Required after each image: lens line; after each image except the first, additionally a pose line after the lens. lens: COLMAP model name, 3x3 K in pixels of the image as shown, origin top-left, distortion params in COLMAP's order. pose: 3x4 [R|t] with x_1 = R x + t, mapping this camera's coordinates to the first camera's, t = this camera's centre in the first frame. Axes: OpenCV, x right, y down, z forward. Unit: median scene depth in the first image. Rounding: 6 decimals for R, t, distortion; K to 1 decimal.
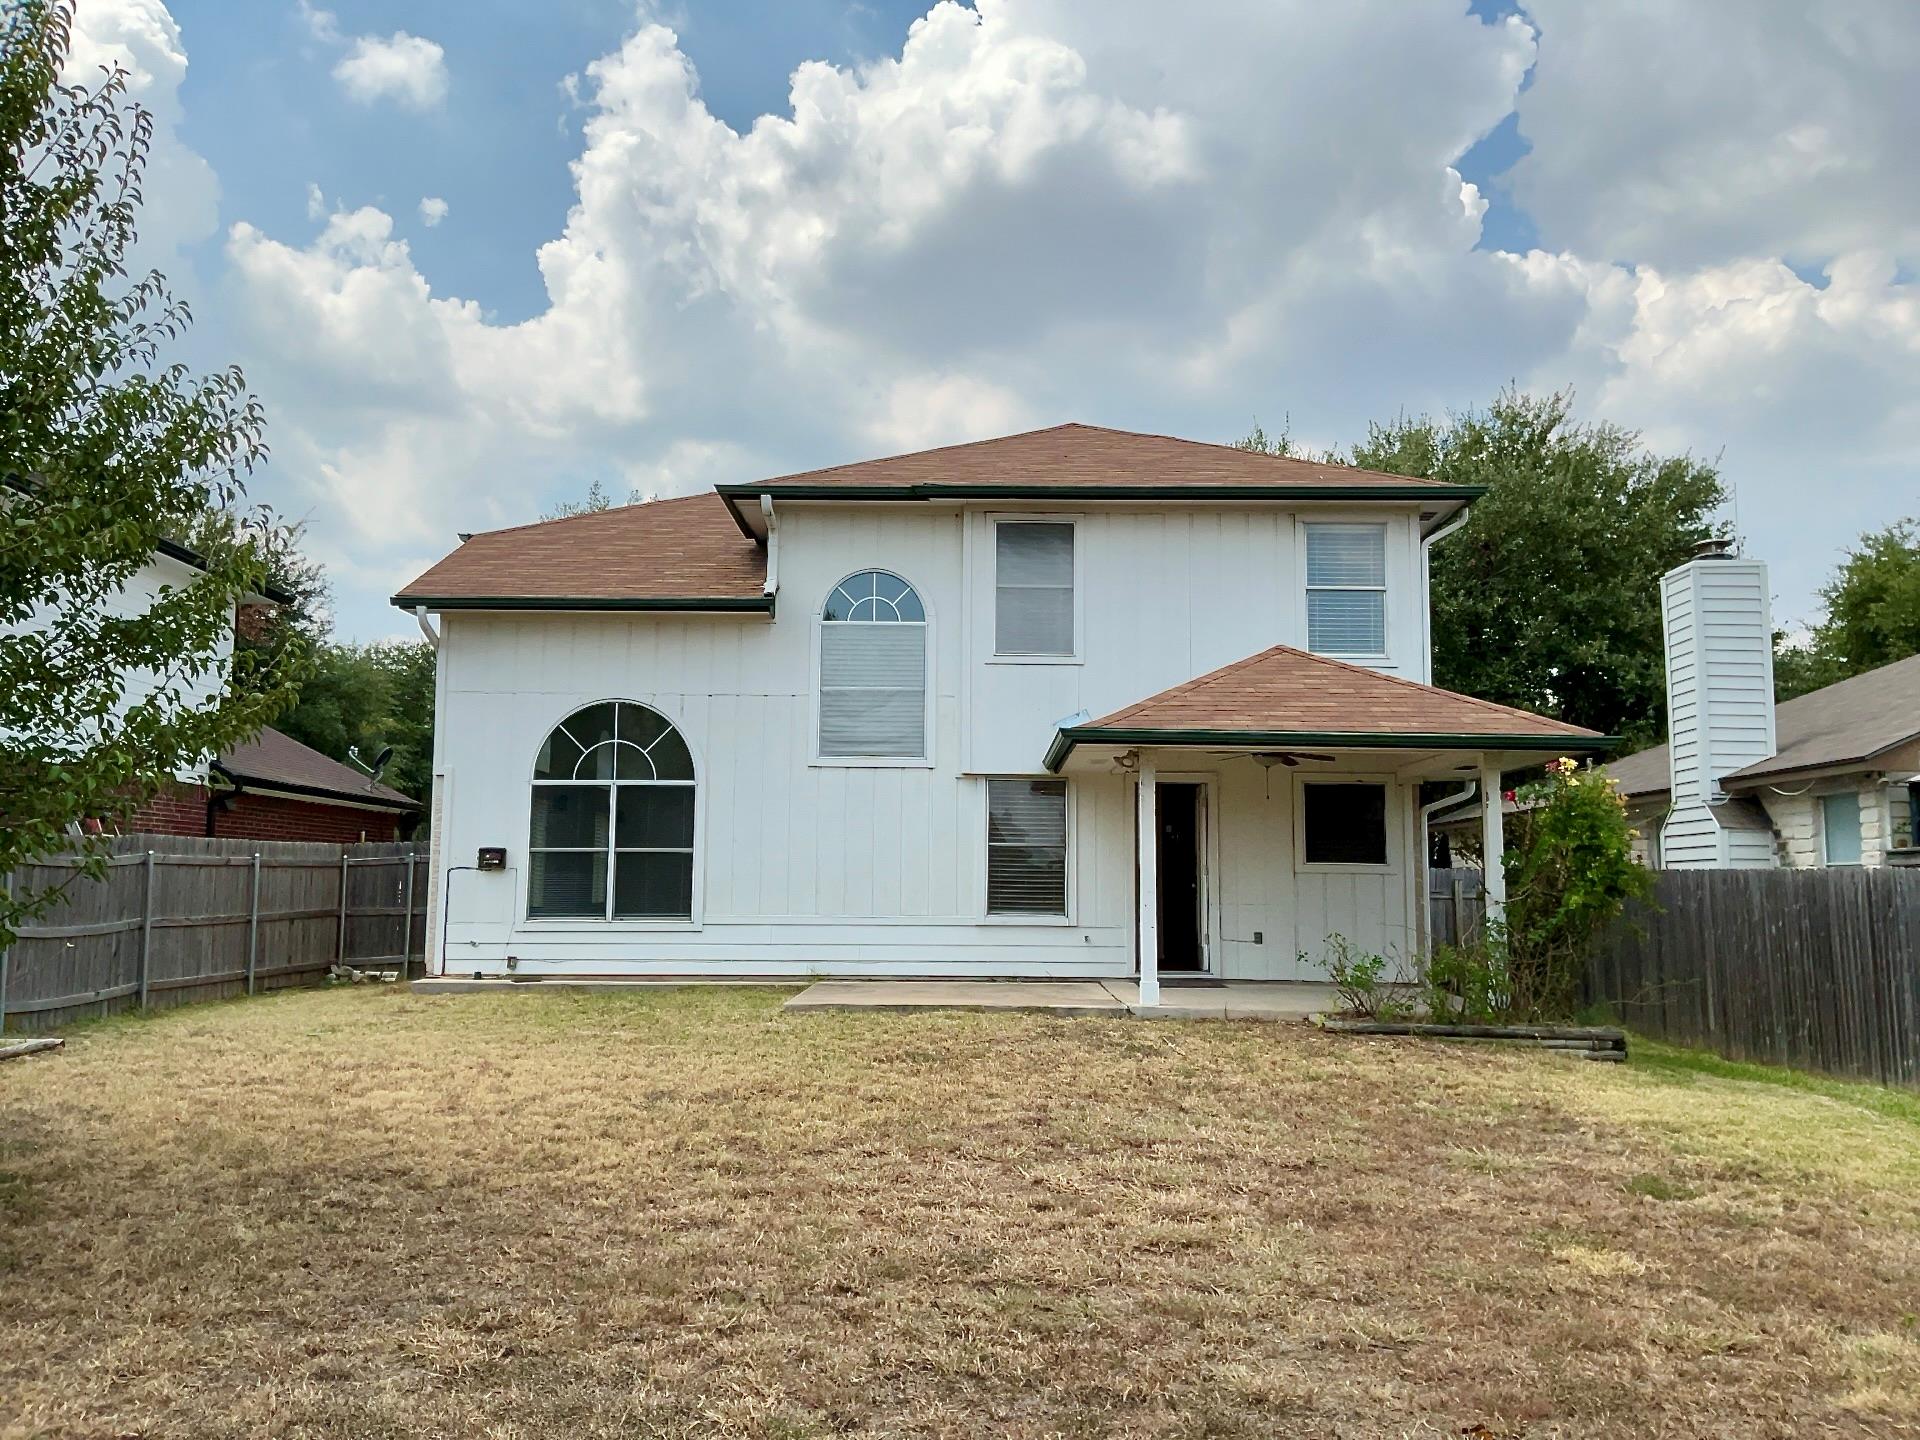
lens RADIAL K [[1535.9, 0, 967.3], [0, 1535.9, 719.2], [0, 0, 1]] dist [0.135422, -0.253383]
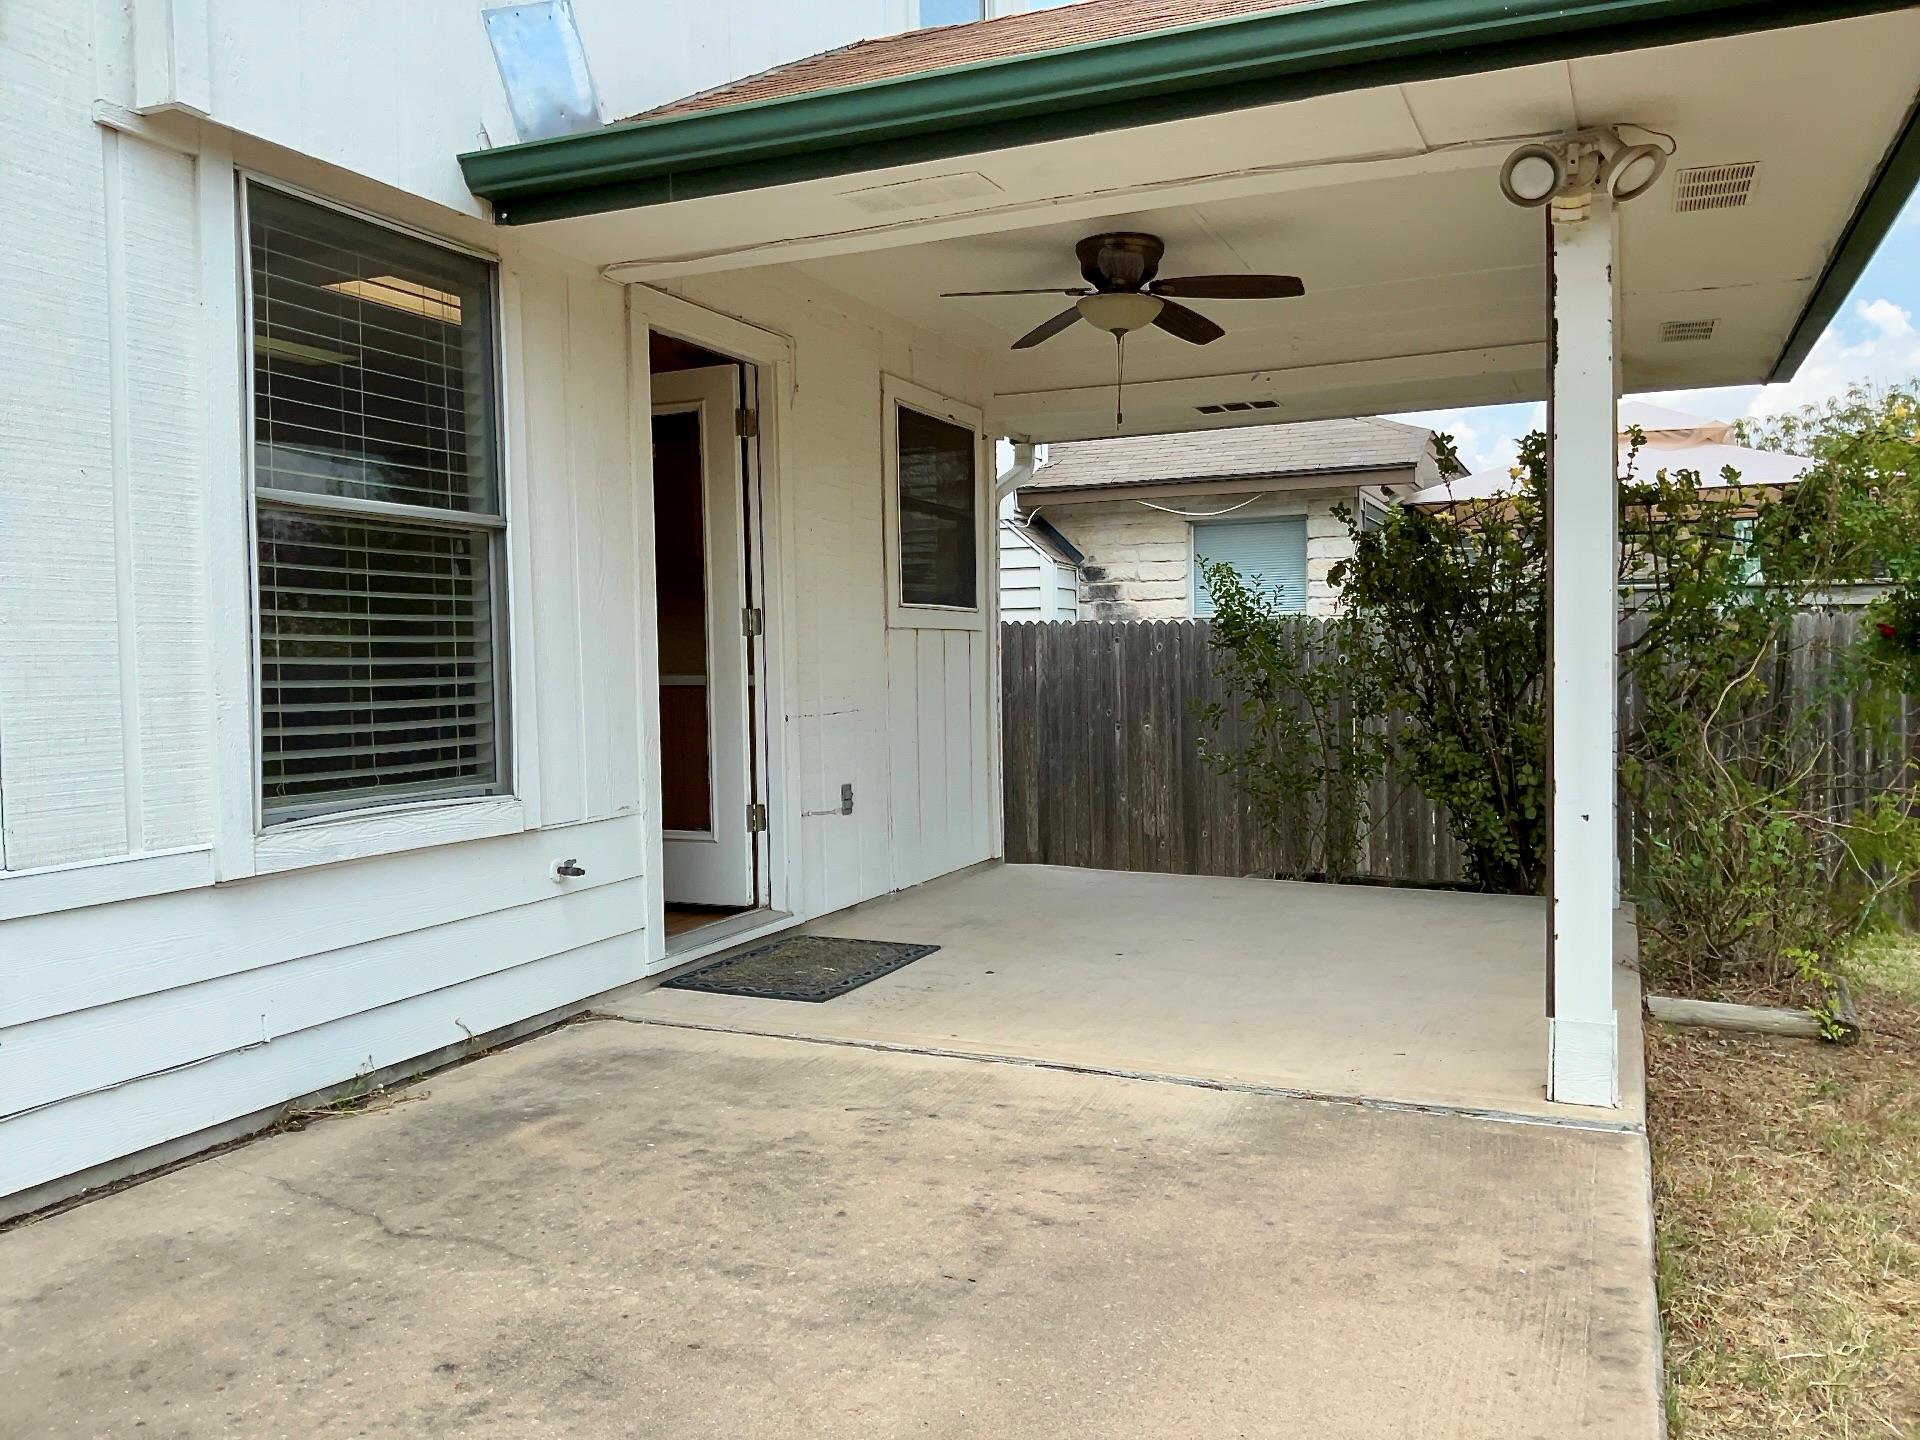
lens RADIAL K [[1535.9, 0, 967.3], [0, 1535.9, 719.2], [0, 0, 1]] dist [0.135422, -0.253383]
pose [[0.386801, -0.051967, 0.920698, -0.145141], [-0.083527, 0.992332, 0.091102, 0.084855], [-0.918373, -0.112142, 0.379495, 0.830760]]
